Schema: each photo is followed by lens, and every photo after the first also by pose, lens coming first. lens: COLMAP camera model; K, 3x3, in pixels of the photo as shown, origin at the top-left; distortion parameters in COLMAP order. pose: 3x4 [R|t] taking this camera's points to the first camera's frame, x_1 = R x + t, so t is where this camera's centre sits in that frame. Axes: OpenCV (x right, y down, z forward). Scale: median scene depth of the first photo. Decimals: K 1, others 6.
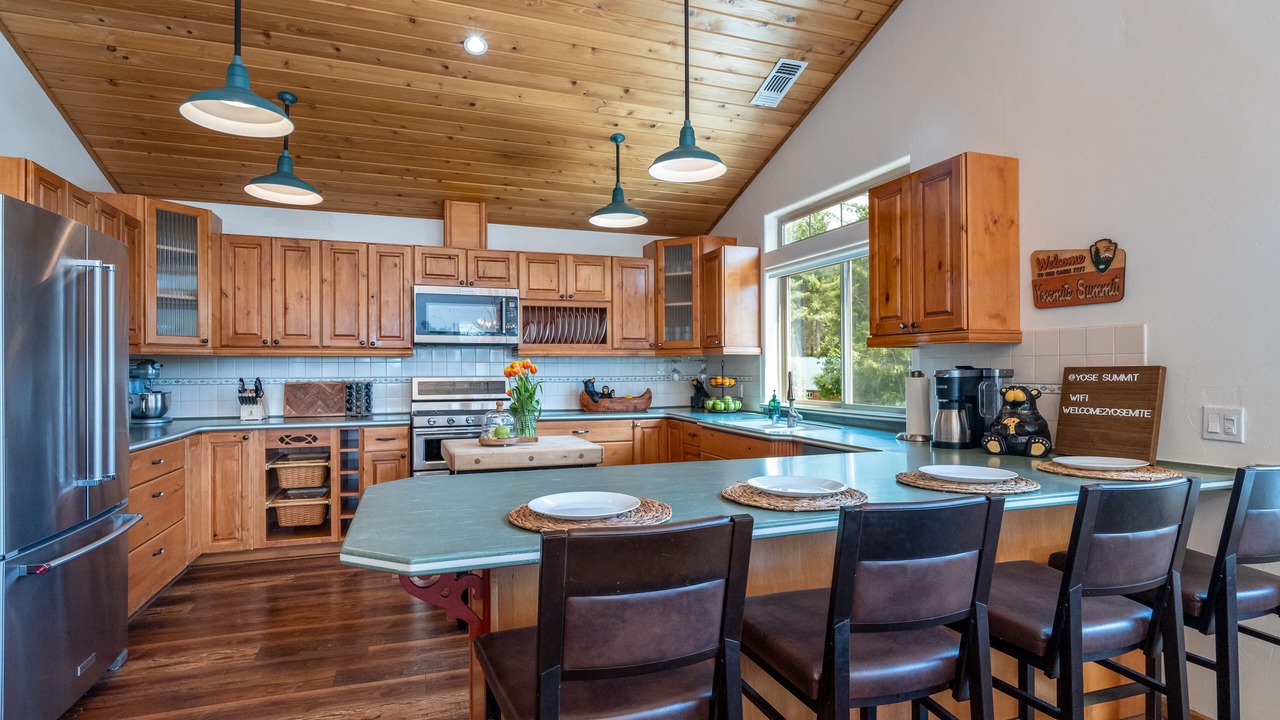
lens RADIAL K [[646.2, 0, 638.7], [0, 646.2, 369.8], [0, 0, 1]] dist [0.000375, -0.000282]
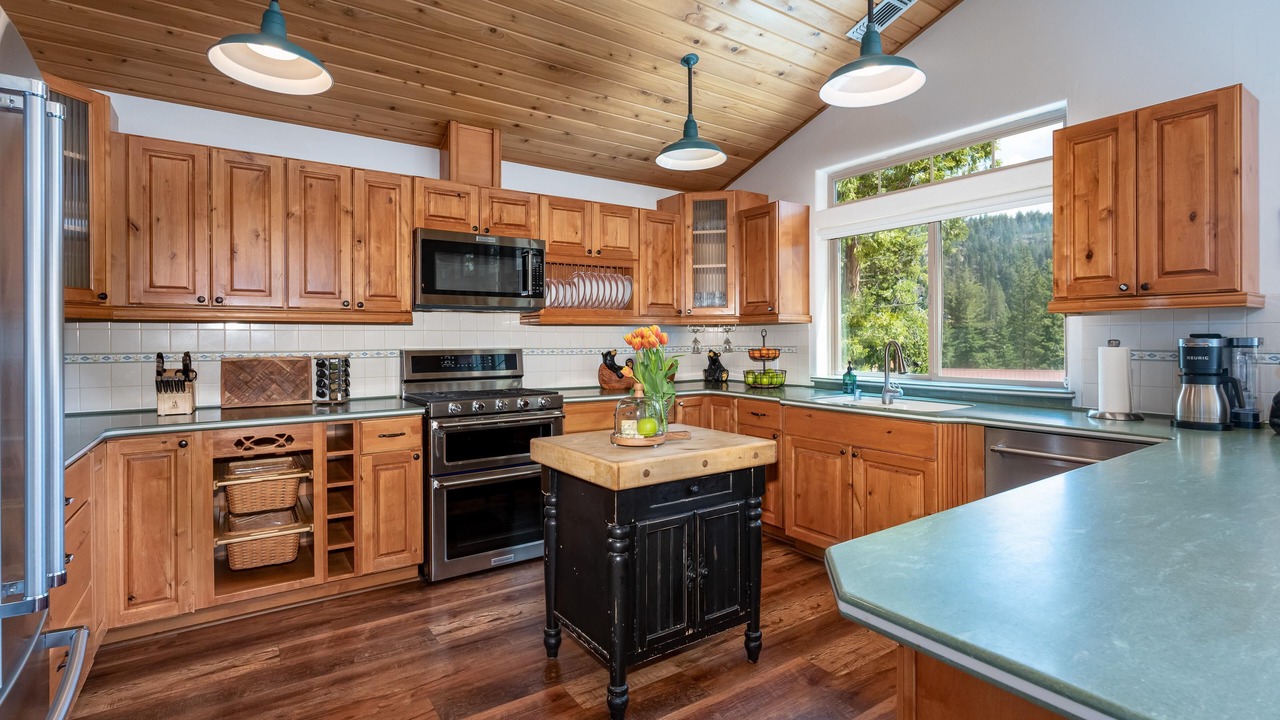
lens RADIAL K [[593.6, 0, 627.8], [0, 593.6, 341.8], [0, 0, 1]] dist [-0.001543, 0.000330]
pose [[0.967582, -0.002718, 0.252541, -0.302987], [0.002331, 0.999996, 0.001833, 0.001027], [-0.252545, -0.001185, 0.967584, 0.283737]]
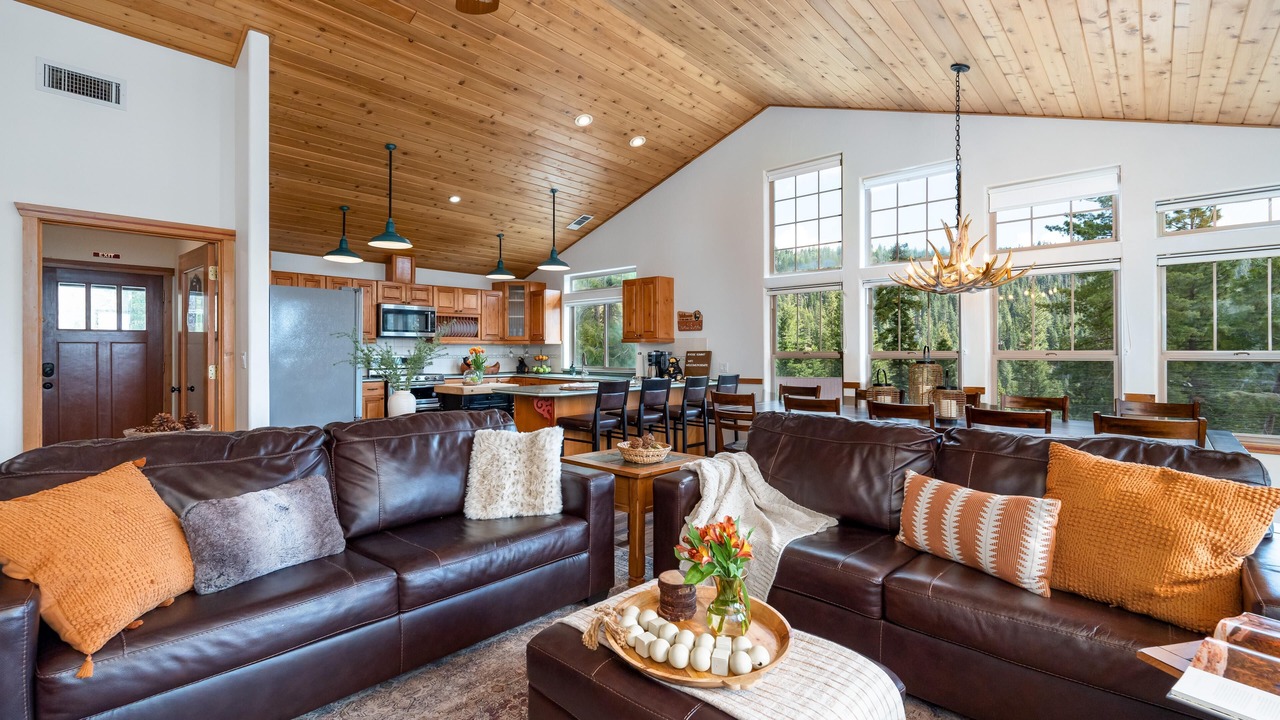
lens RADIAL K [[593.6, 0, 637.5], [0, 593.6, 351.5], [0, 0, 1]] dist [-0.001543, 0.000330]
pose [[0.887652, 0.005626, 0.460481, -0.499943], [-0.004285, 0.999983, -0.003957, 0.005803], [-0.460495, 0.001539, 0.887661, -0.825272]]
